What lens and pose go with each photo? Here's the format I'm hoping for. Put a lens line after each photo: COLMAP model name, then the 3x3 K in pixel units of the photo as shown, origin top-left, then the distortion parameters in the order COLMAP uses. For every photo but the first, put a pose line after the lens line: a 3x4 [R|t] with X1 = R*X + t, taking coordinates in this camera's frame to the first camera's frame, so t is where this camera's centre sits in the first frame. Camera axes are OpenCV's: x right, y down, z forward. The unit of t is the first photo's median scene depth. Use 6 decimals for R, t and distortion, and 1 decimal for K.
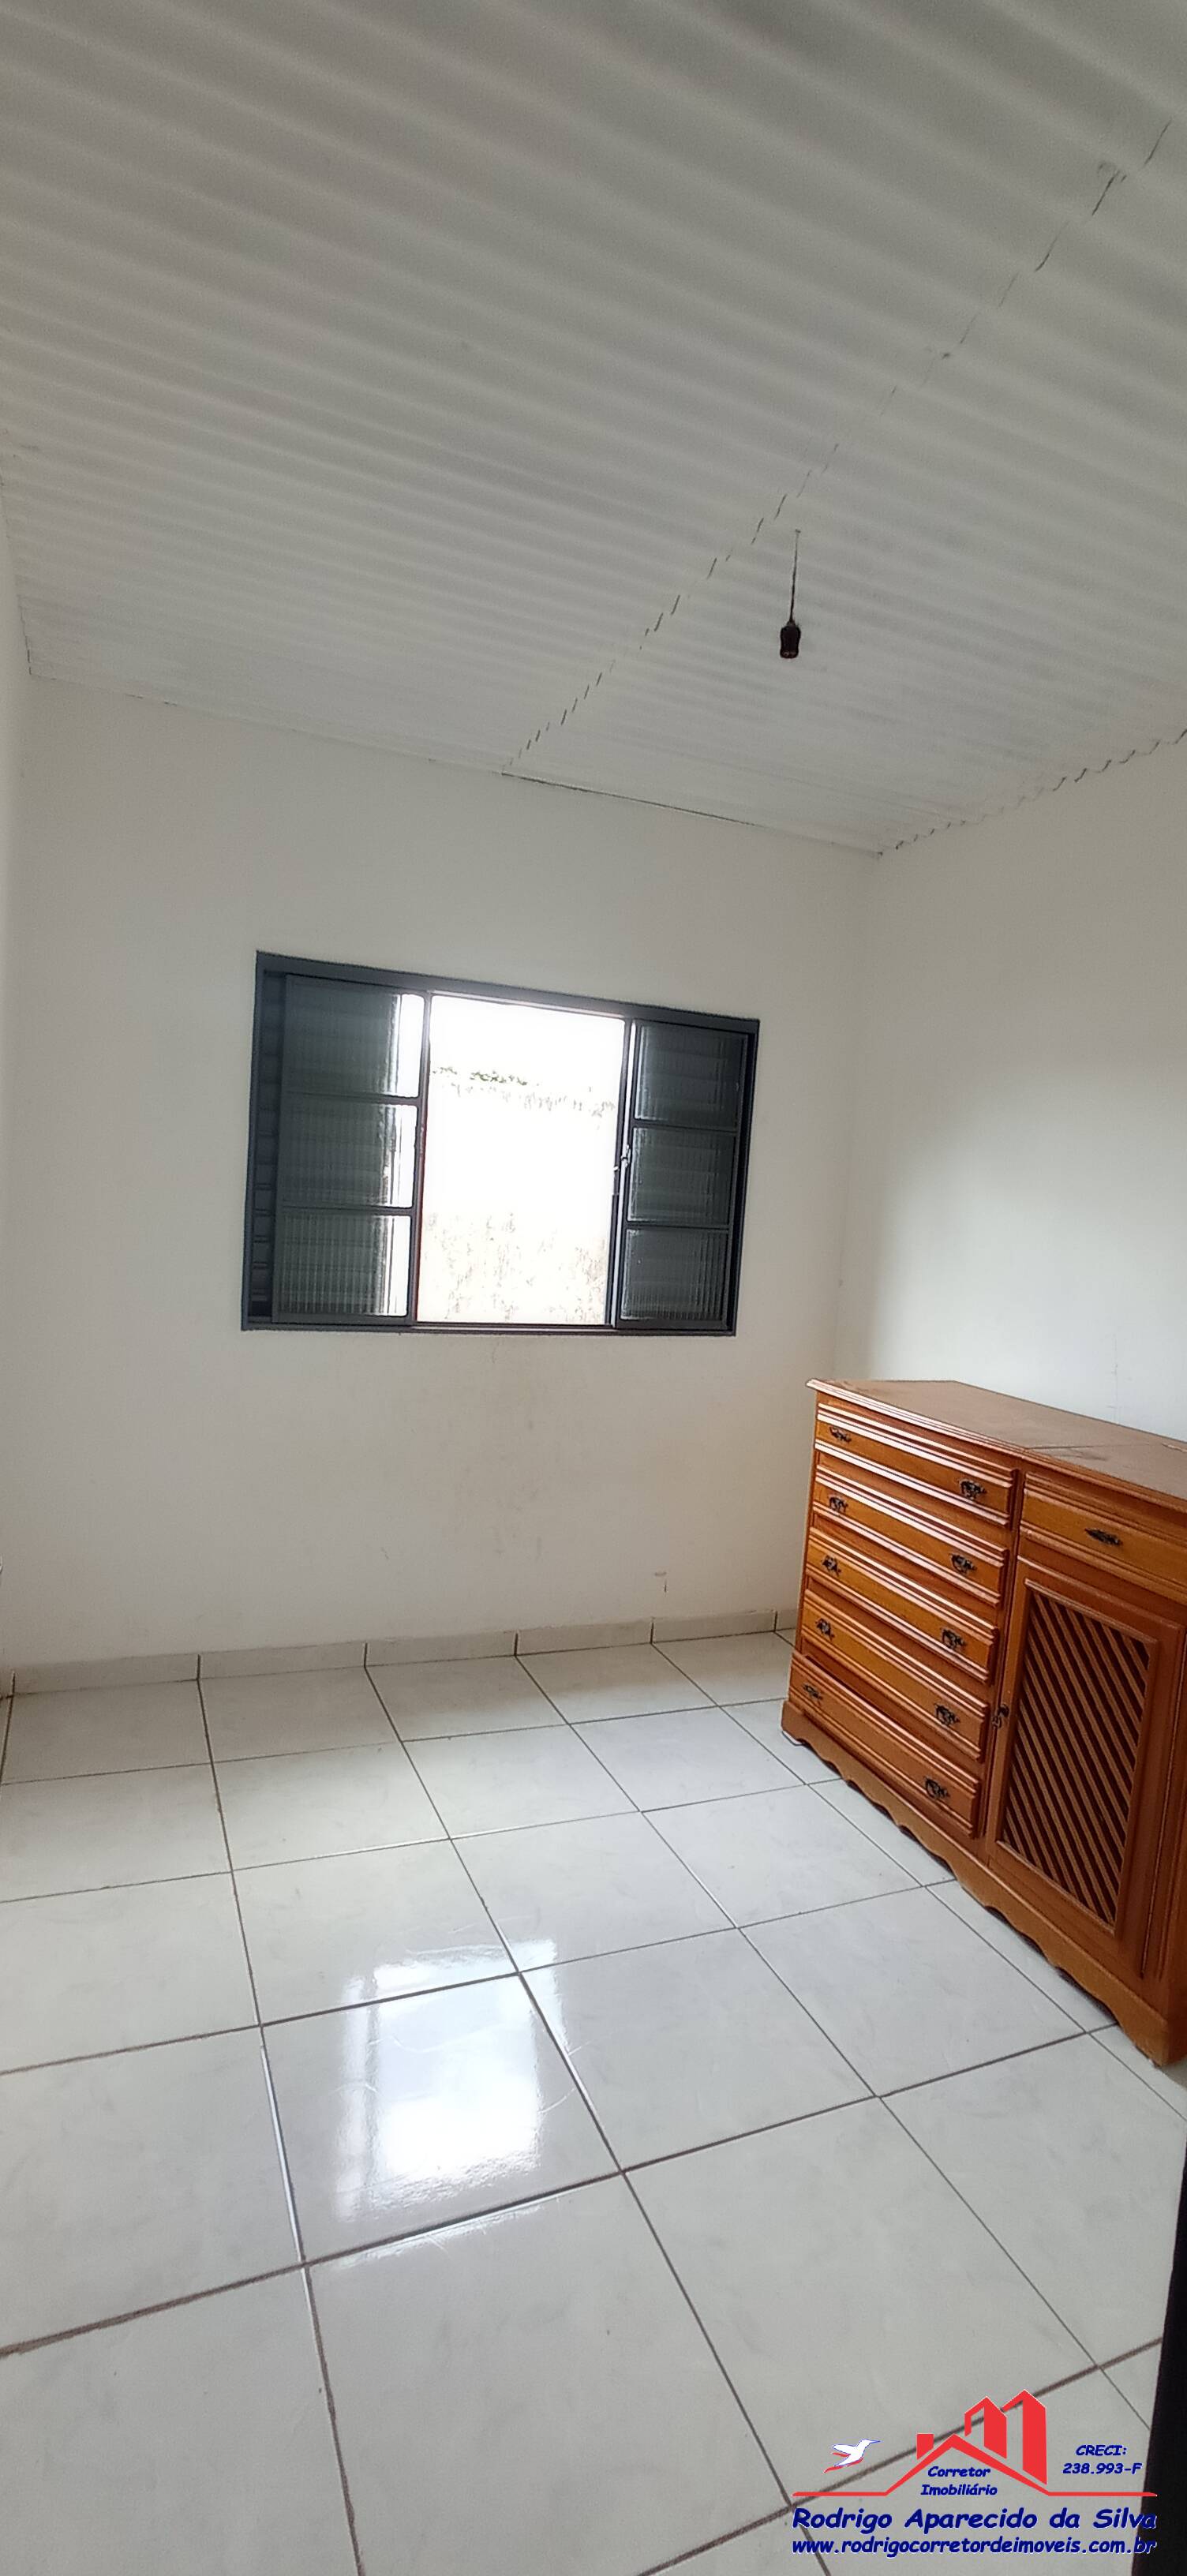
lens RADIAL K [[1175.3, 0, 601.5], [0, 1175.3, 1306.5], [0, 0, 1]] dist [-0.047835, 0.022146]
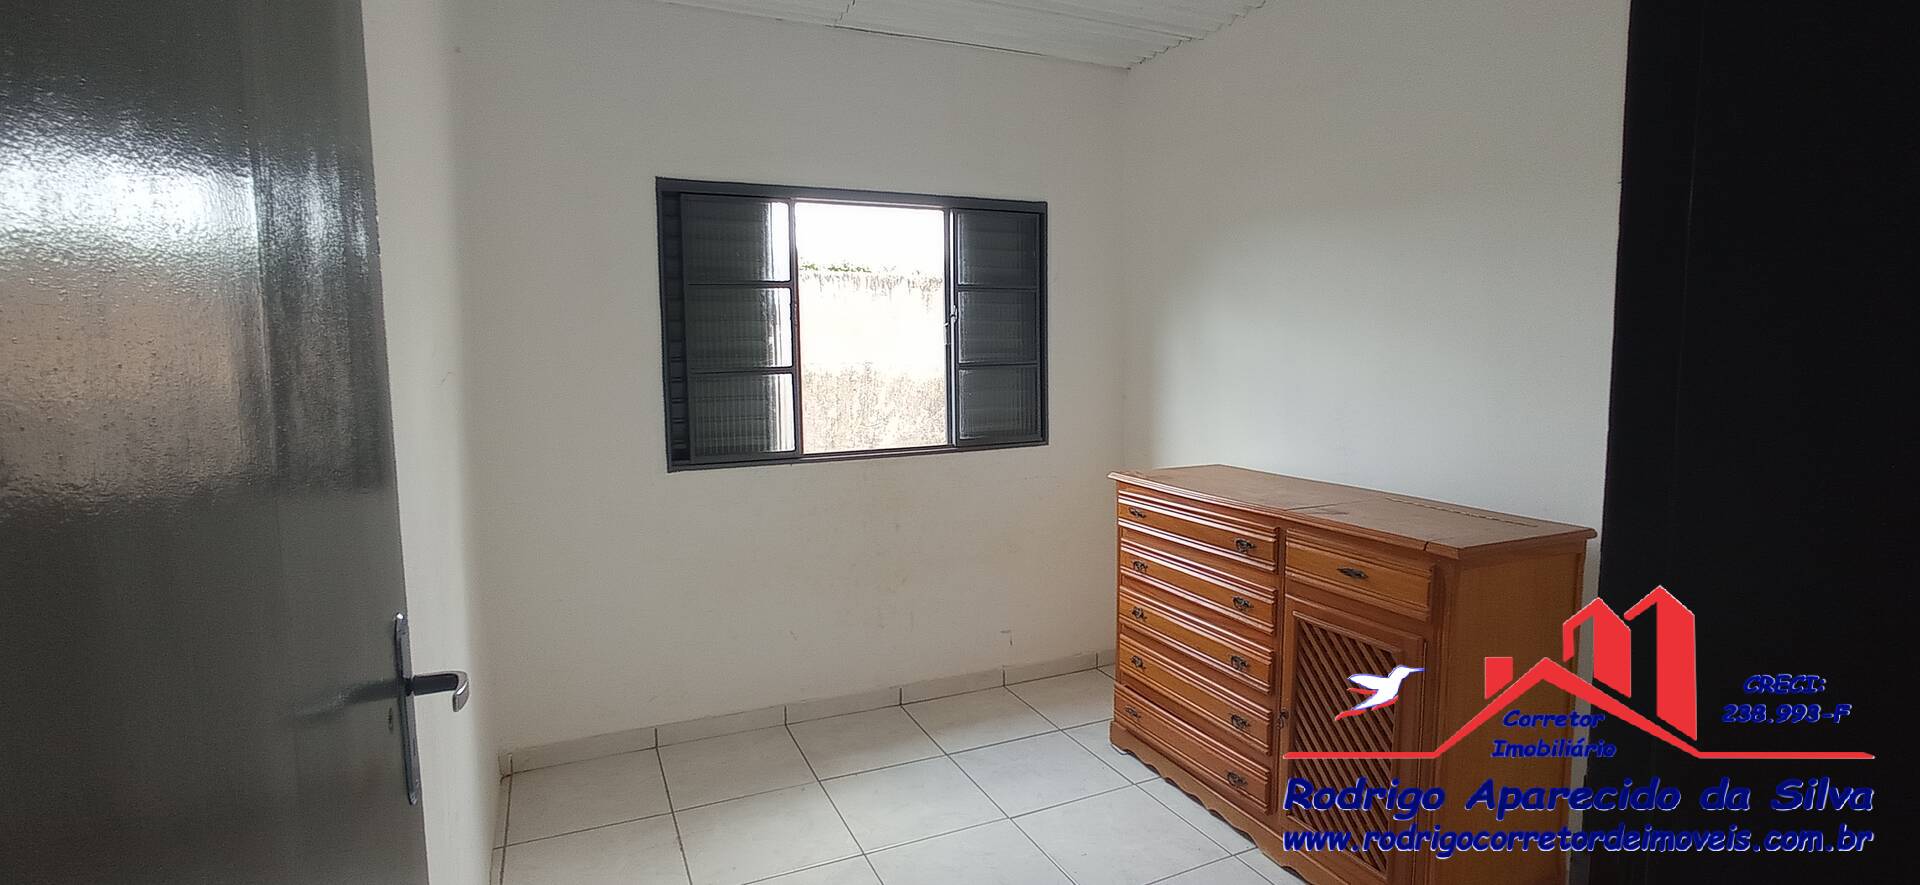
lens RADIAL K [[876.0, 0, 961.1], [0, 876.0, 430.1], [0, 0, 1]] dist [-0.047835, 0.022146]
pose [[0.996157, -0.083281, 0.027129, -0.008790], [0.083427, 0.996505, -0.004271, 0.005394], [-0.026679, 0.006518, 0.999623, 0.034865]]
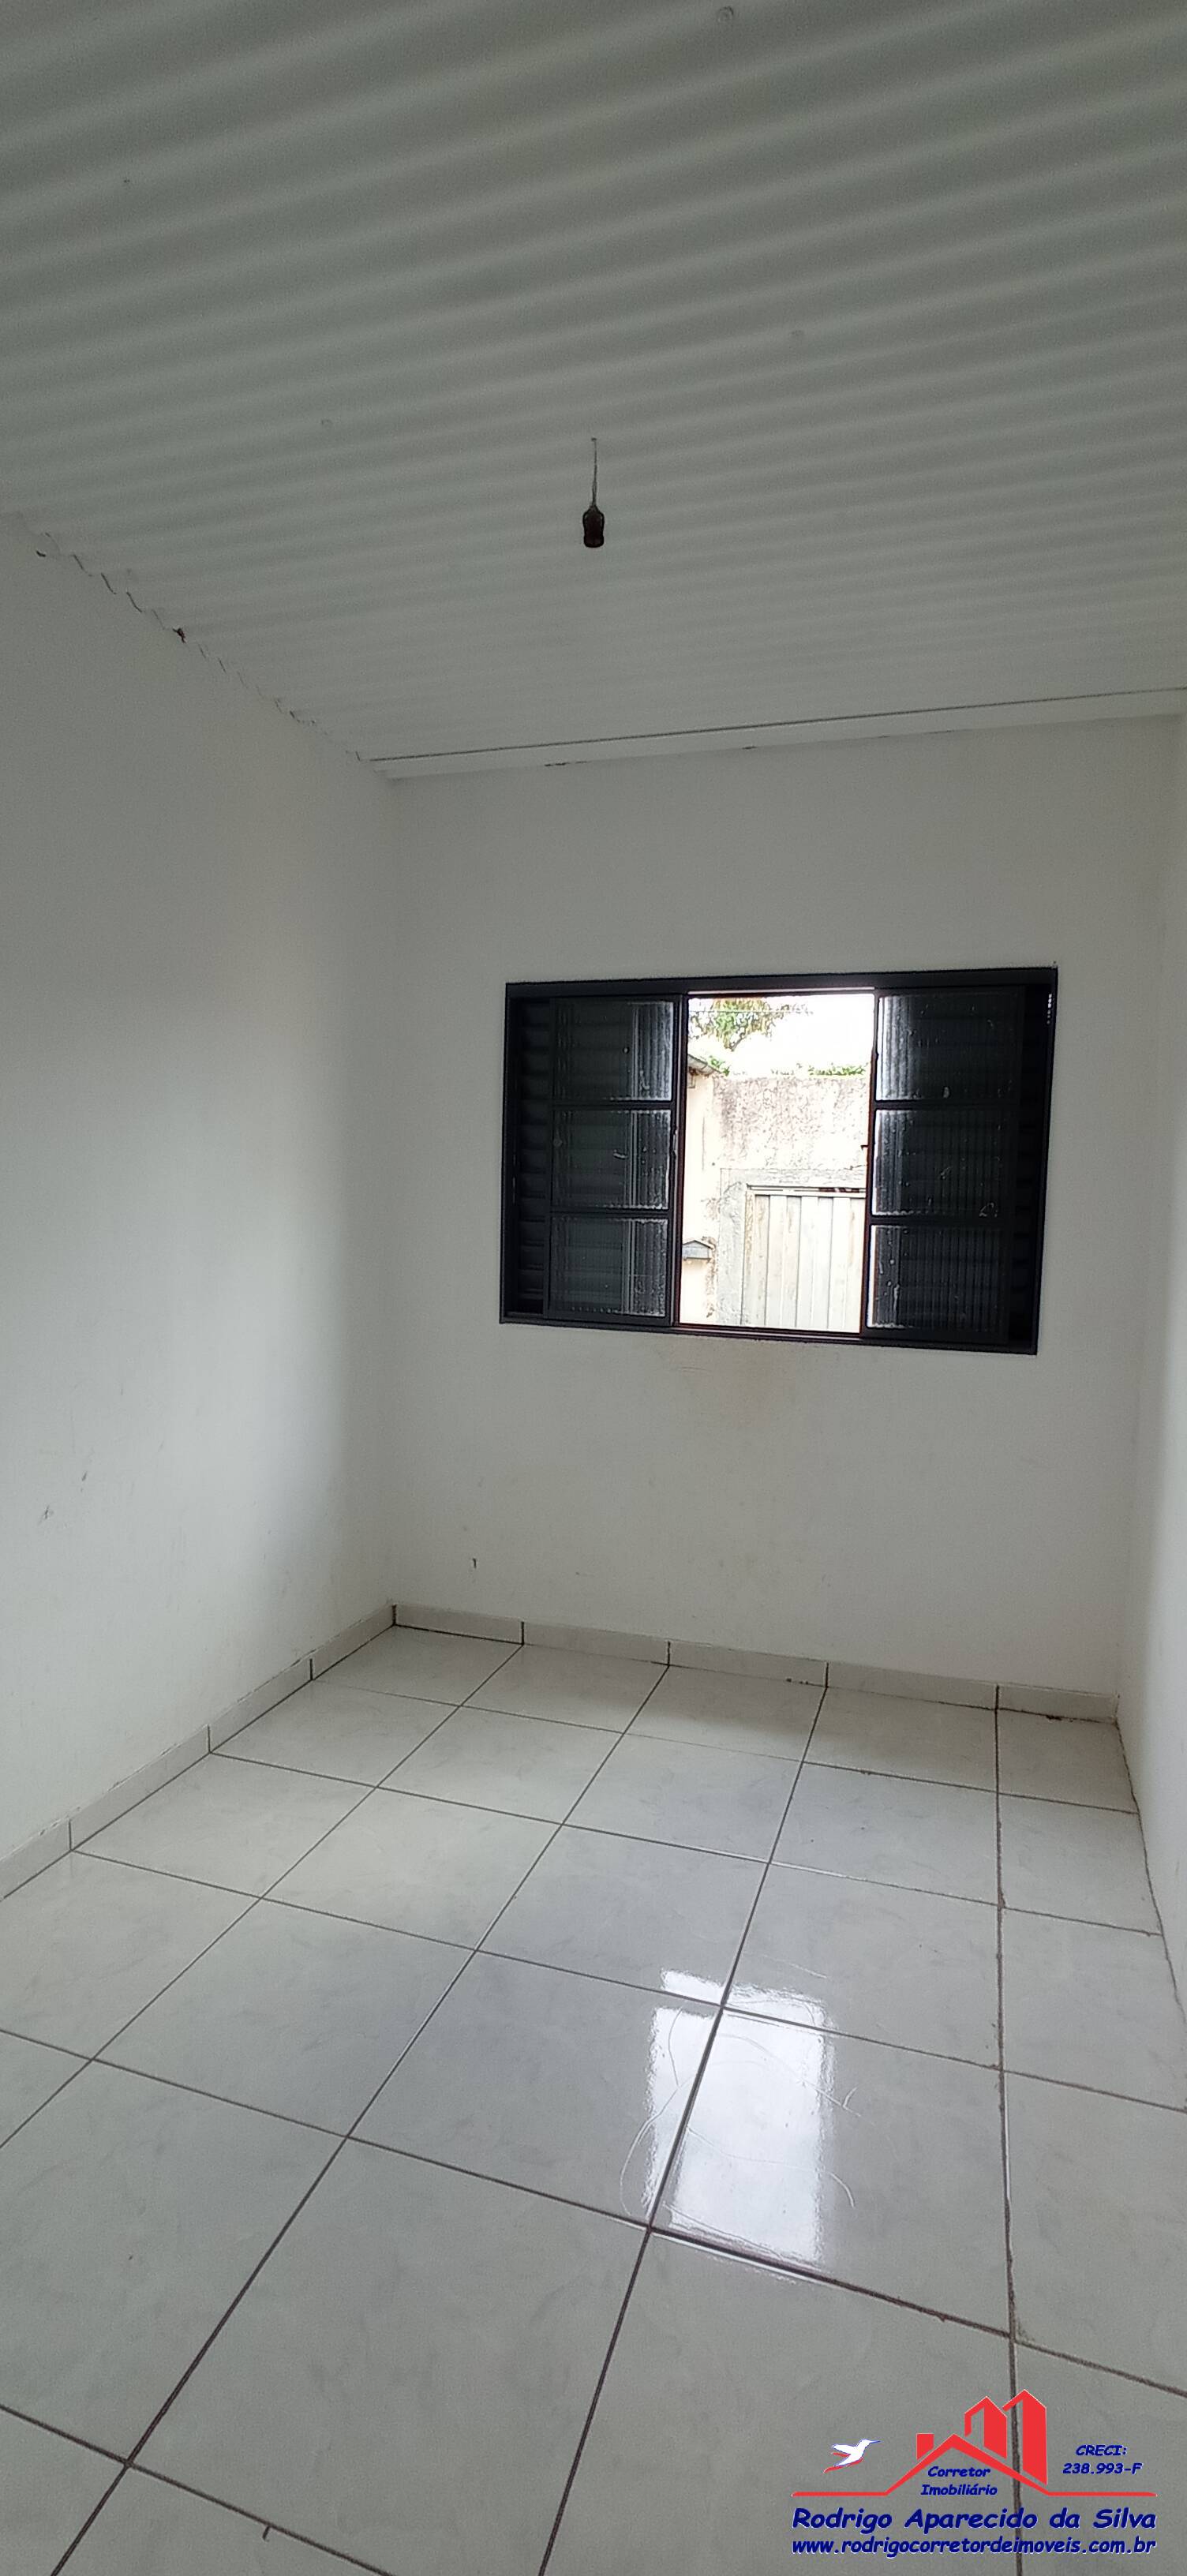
lens RADIAL K [[1172.3, 0, 598.3], [0, 1172.3, 1295.6], [0, 0, 1]] dist [-0.048028, 0.029683]
pose [[0.751892, 0.014153, -0.659135, 0.500135], [-0.037510, 0.999068, -0.021337, 0.014917], [0.658219, 0.040767, 0.751722, 0.222159]]
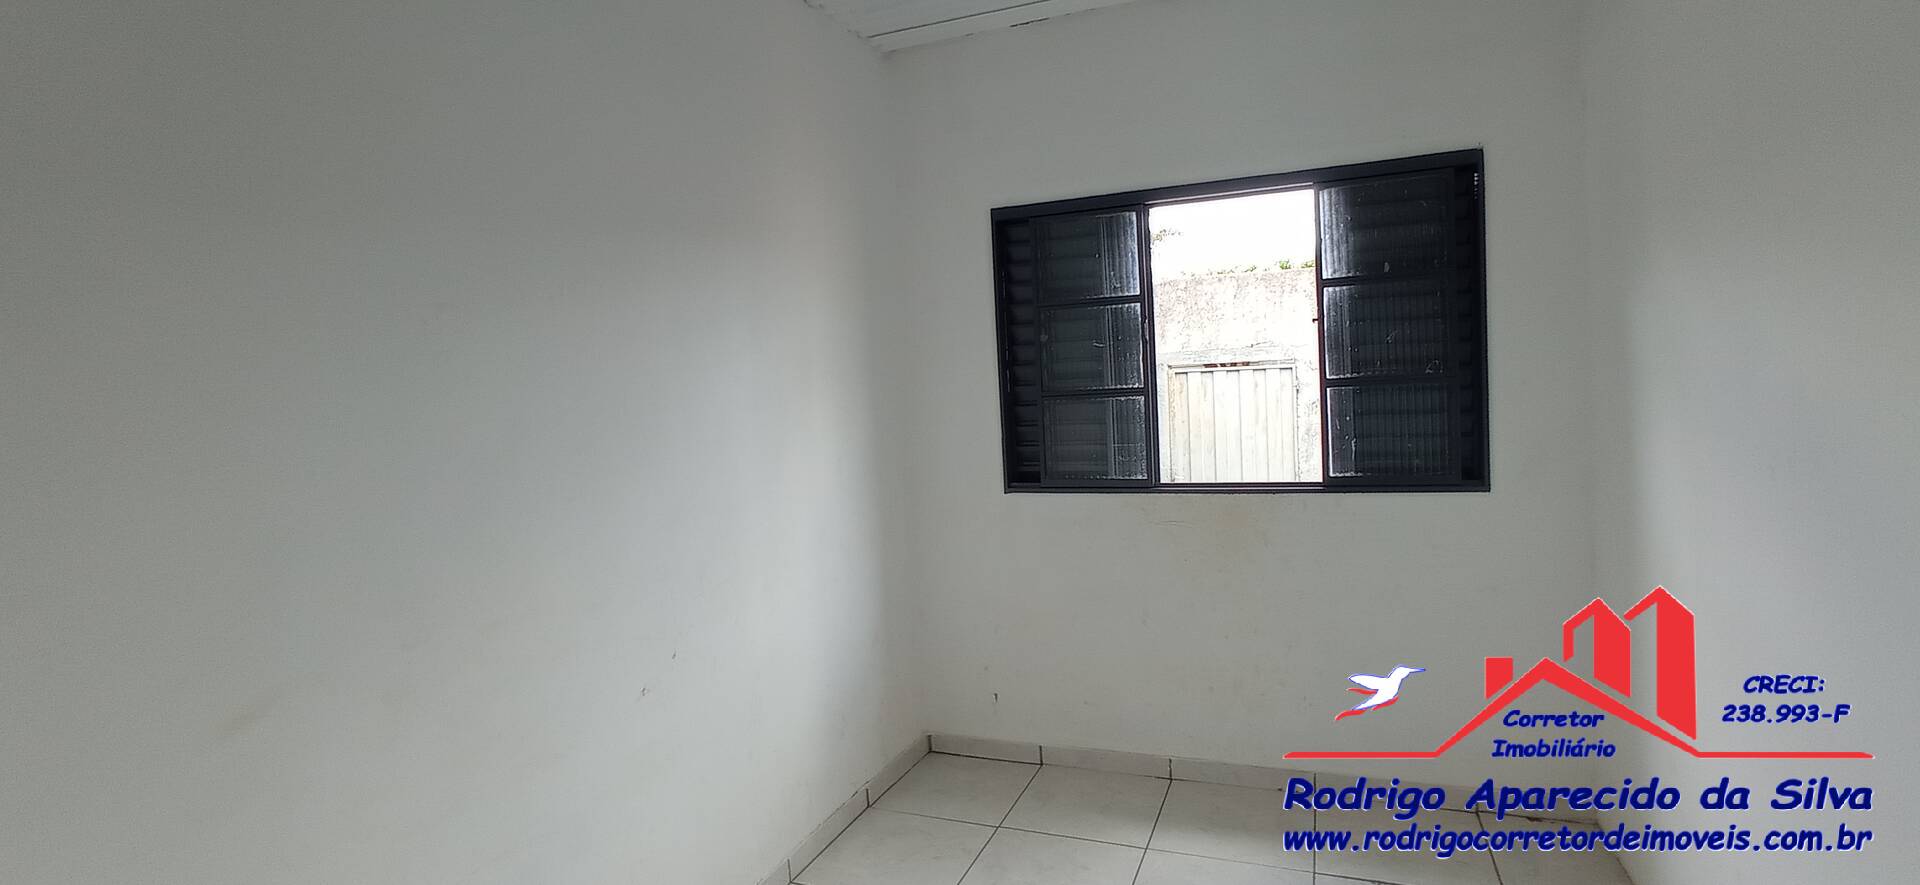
lens RADIAL K [[876.0, 0, 961.1], [0, 876.0, 430.1], [0, 0, 1]] dist [-0.047835, 0.022146]
pose [[0.694788, -0.060497, -0.716666, 0.373814], [0.027140, 0.997952, -0.057930, 0.005624], [0.718703, 0.020798, 0.695006, 0.276195]]
